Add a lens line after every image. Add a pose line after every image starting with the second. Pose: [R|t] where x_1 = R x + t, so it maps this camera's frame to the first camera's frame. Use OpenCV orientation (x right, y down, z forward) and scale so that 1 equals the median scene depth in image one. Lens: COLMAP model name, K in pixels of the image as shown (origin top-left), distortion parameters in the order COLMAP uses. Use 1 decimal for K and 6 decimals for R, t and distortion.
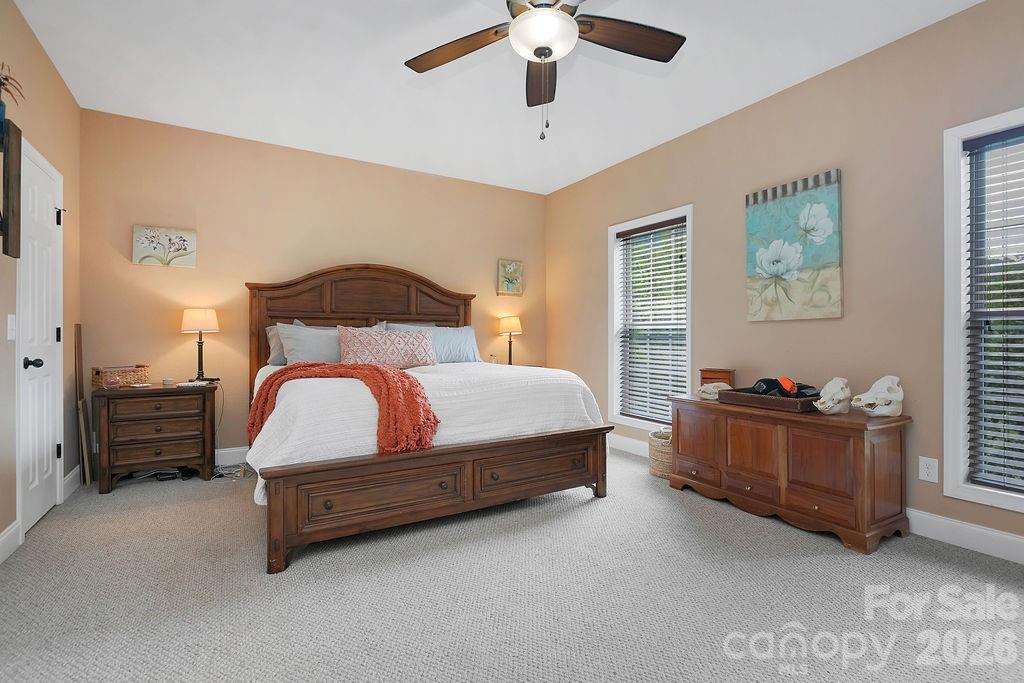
lens RADIAL K [[480.7, 0, 504.8], [0, 480.7, 339.5], [0, 0, 1]] dist [-0.001806, -0.000211]
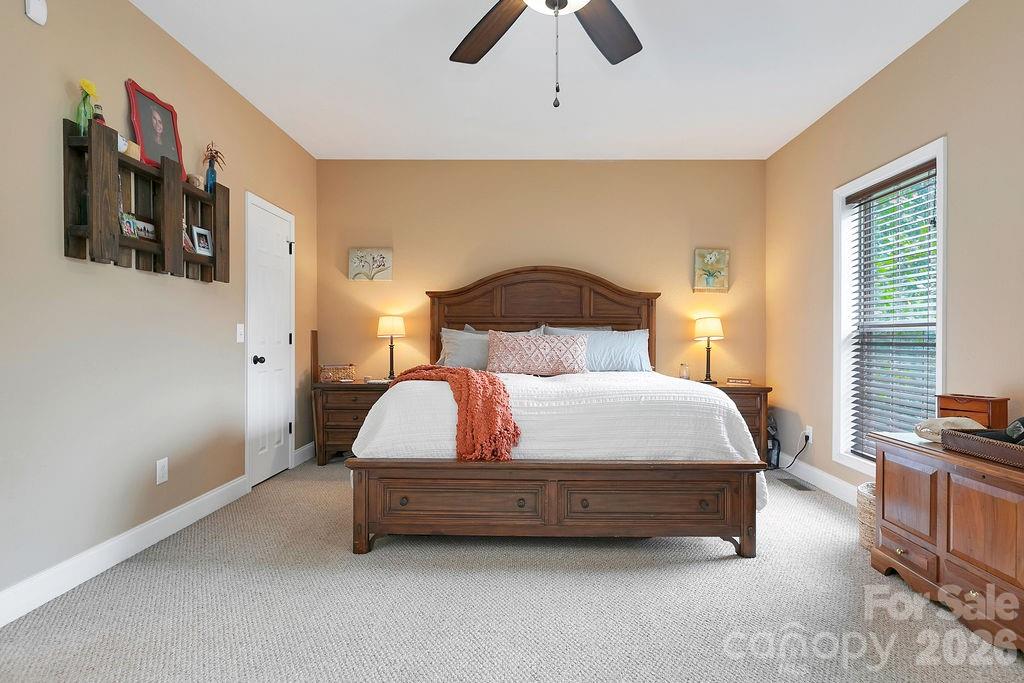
lens RADIAL K [[521.4, 0, 512.8], [0, 521.4, 347.9], [0, 0, 1]] dist [0.000487, -0.000170]
pose [[0.847068, 0.011224, -0.531366, 0.314344], [-0.008032, 0.999933, 0.008317, -0.001609], [0.531424, -0.002777, 0.847101, 0.117025]]
